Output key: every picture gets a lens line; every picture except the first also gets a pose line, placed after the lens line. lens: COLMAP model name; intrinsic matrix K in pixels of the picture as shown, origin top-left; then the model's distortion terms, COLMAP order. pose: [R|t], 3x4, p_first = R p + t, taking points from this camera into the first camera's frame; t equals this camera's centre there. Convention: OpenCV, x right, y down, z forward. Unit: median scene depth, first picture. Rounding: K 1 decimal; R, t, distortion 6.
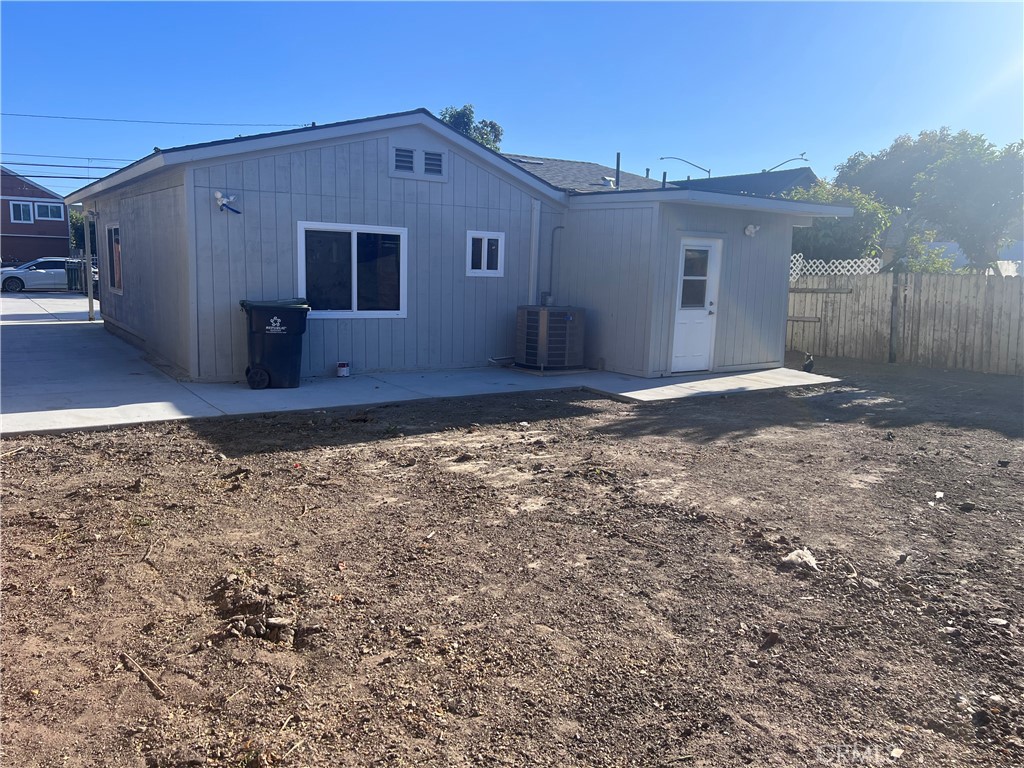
lens RADIAL K [[760.4, 0, 513.4], [0, 760.4, 392.6], [0, 0, 1]] dist [0.065916, -0.074220]
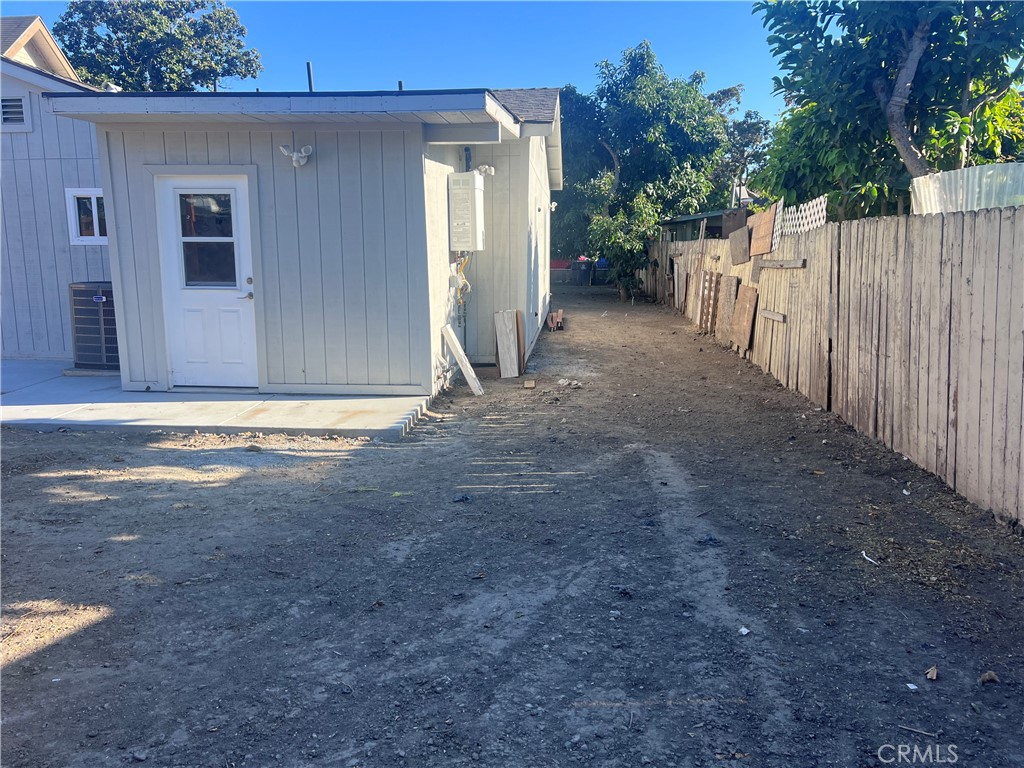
lens RADIAL K [[770.4, 0, 512.4], [0, 770.4, 378.8], [0, 0, 1]] dist [0.070248, -0.089497]
pose [[0.776635, 0.081308, -0.624682, 1.069296], [-0.086045, 0.996033, 0.022667, -0.091838], [0.624047, 0.036147, 0.780550, 0.843486]]
